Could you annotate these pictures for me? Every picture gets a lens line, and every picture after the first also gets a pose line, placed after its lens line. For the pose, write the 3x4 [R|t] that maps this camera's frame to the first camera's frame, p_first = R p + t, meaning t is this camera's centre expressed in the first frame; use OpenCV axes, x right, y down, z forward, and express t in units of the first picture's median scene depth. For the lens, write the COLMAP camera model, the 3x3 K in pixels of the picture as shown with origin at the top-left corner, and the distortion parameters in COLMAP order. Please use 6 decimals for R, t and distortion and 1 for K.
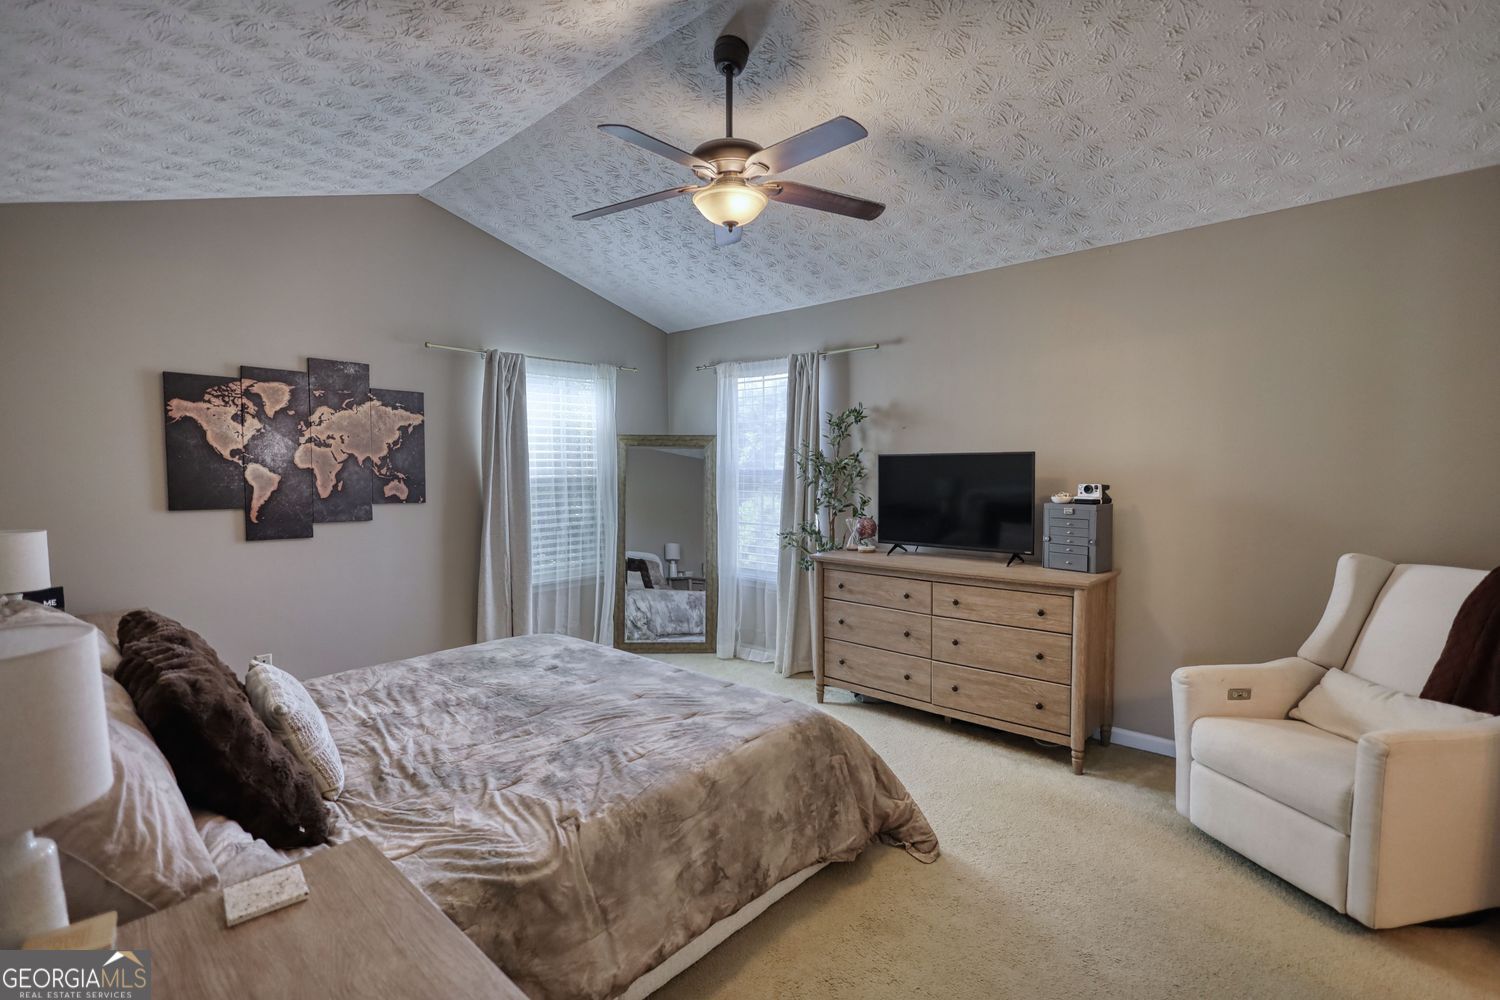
lens RADIAL K [[696.5, 0, 751.9], [0, 696.5, 496.1], [0, 0, 1]] dist [-0.001533, 0.000477]
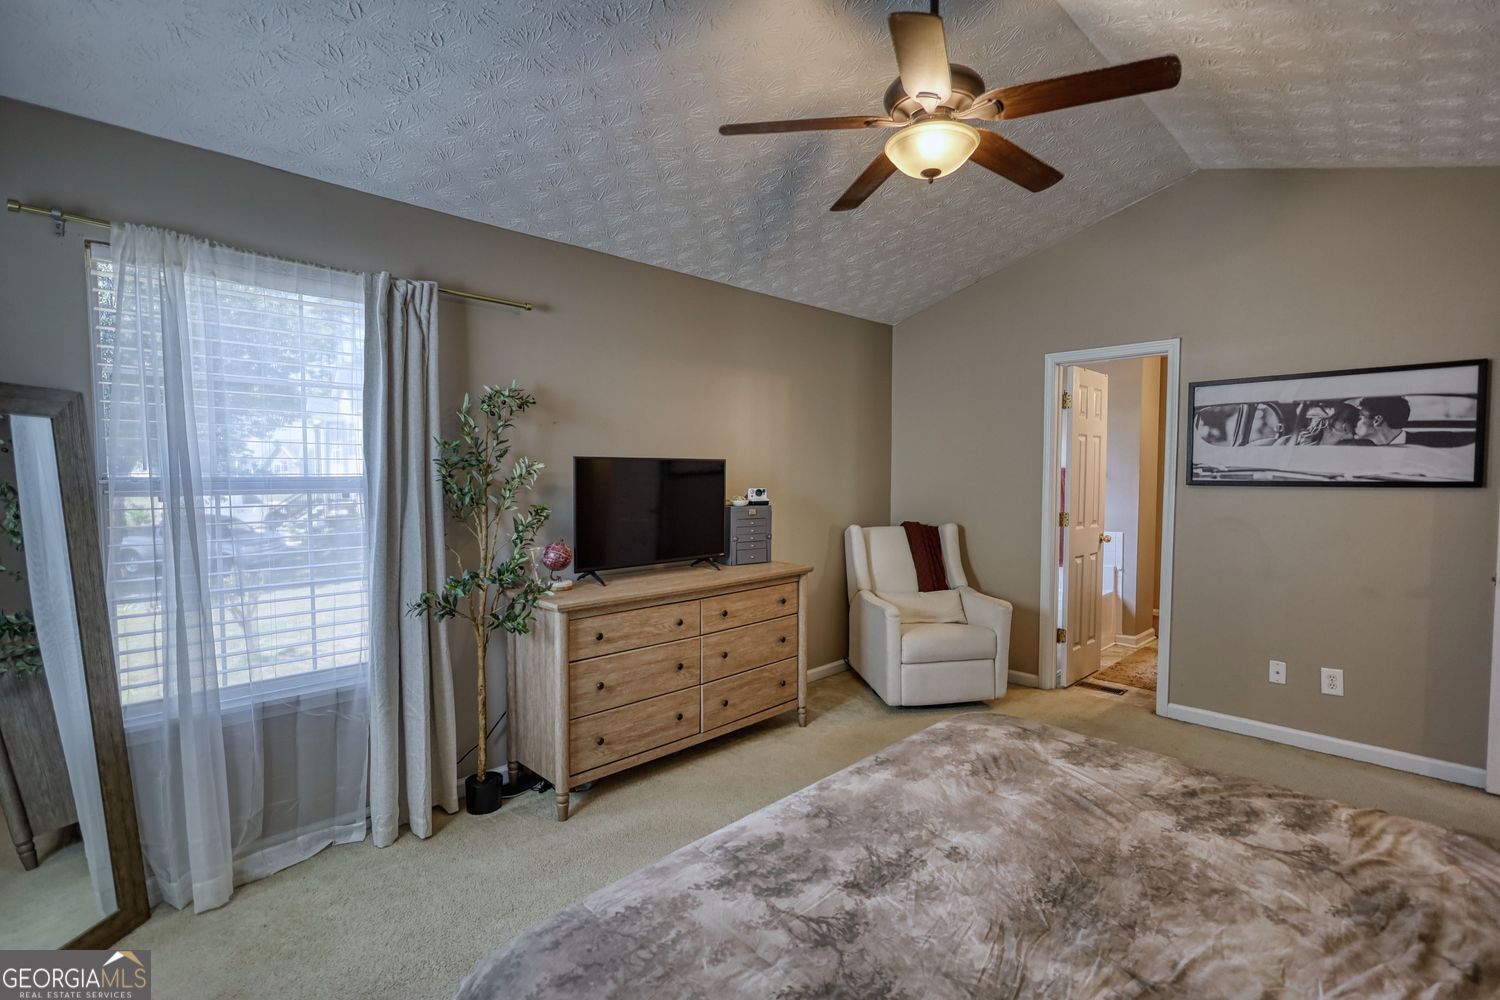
lens RADIAL K [[696.5, 0, 753.1], [0, 696.5, 502.2], [0, 0, 1]] dist [-0.001533, 0.000477]
pose [[0.044572, -0.034395, 0.998414, -0.737278], [0.042548, 0.998566, 0.032501, -0.034520], [-0.998100, 0.041032, 0.045971, 1.013866]]
